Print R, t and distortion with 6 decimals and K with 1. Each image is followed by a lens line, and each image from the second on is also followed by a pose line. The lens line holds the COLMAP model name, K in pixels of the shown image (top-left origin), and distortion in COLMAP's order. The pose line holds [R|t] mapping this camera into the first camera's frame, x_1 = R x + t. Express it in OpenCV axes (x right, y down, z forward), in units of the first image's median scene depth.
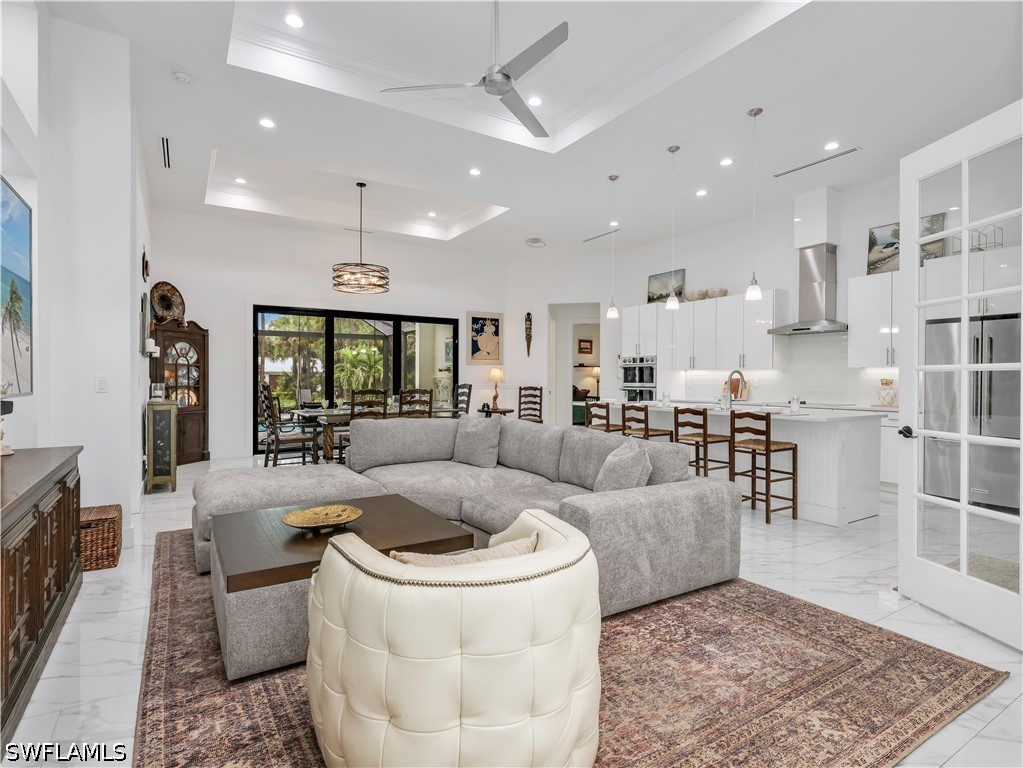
lens RADIAL K [[539.0, 0, 511.0], [0, 539.0, 381.4], [0, 0, 1]] dist [-0.000491, -0.000313]
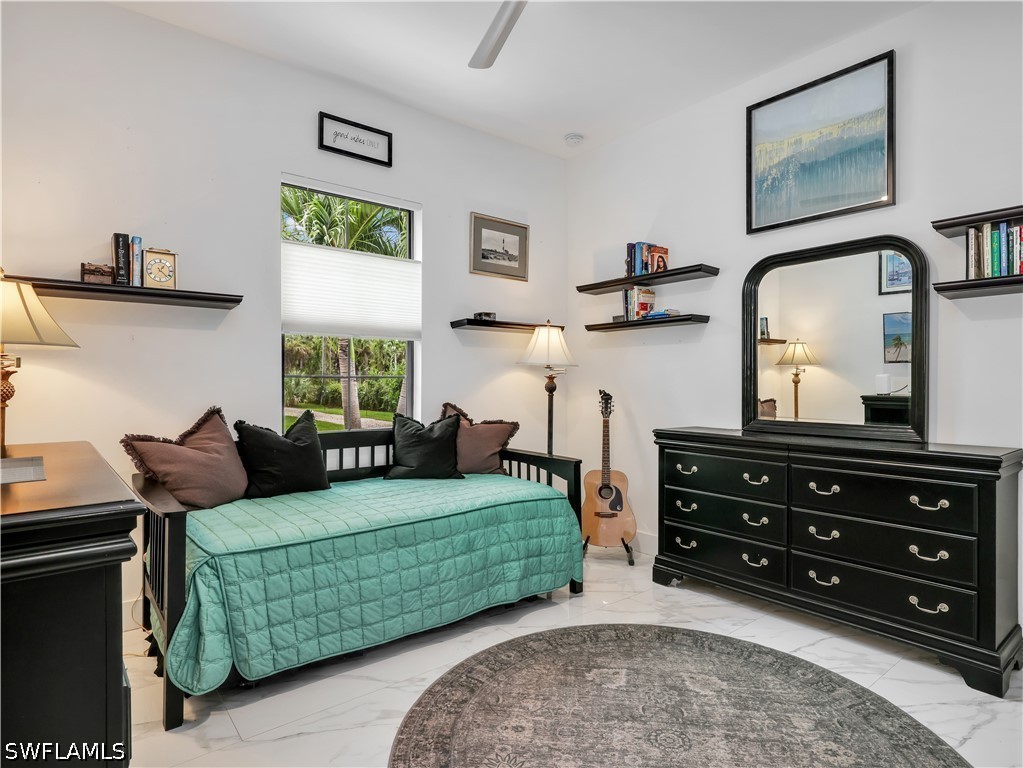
lens RADIAL K [[539.0, 0, 511.9], [0, 539.0, 385.0], [0, 0, 1]] dist [-0.000491, -0.000313]
pose [[0.994571, -0.006355, 0.103861, 0.214632], [0.007072, 0.999954, -0.006535, 0.001419], [-0.103815, 0.007234, 0.994570, 1.379217]]
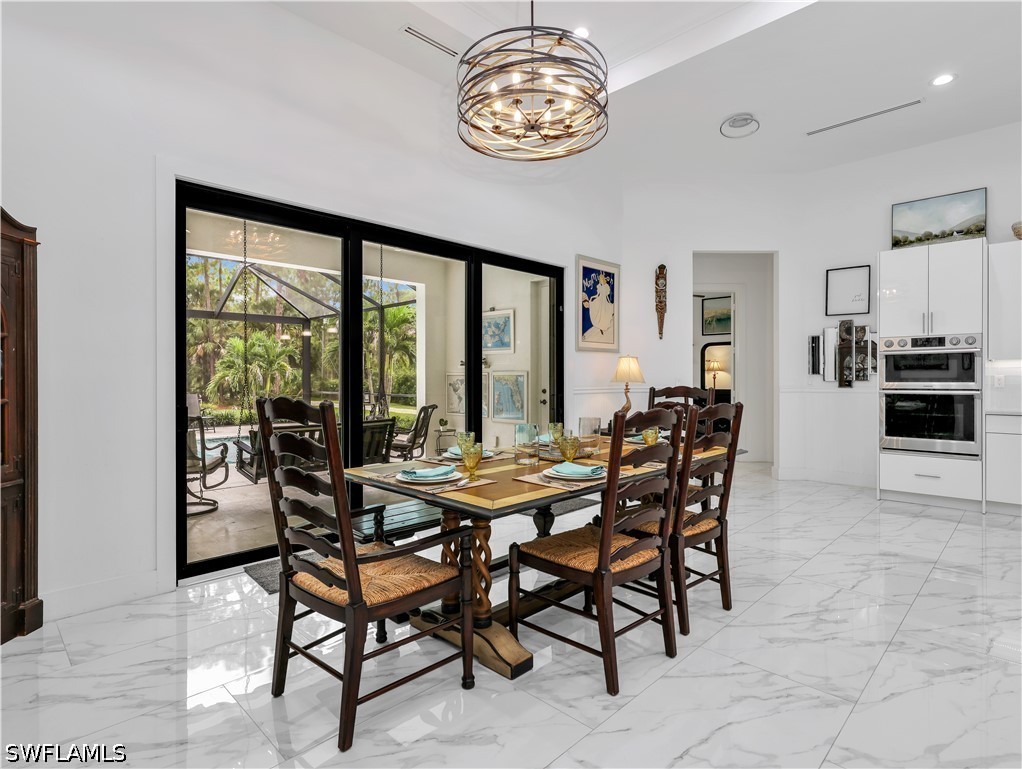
lens RADIAL K [[536.3, 0, 510.9], [0, 536.3, 384.2], [0, 0, 1]] dist [-0.000863, 0.000741]
pose [[0.973023, -0.008277, 0.230561, -0.337890], [0.006144, 0.999931, 0.009971, -0.003378], [-0.230628, -0.008285, 0.973007, 0.583643]]
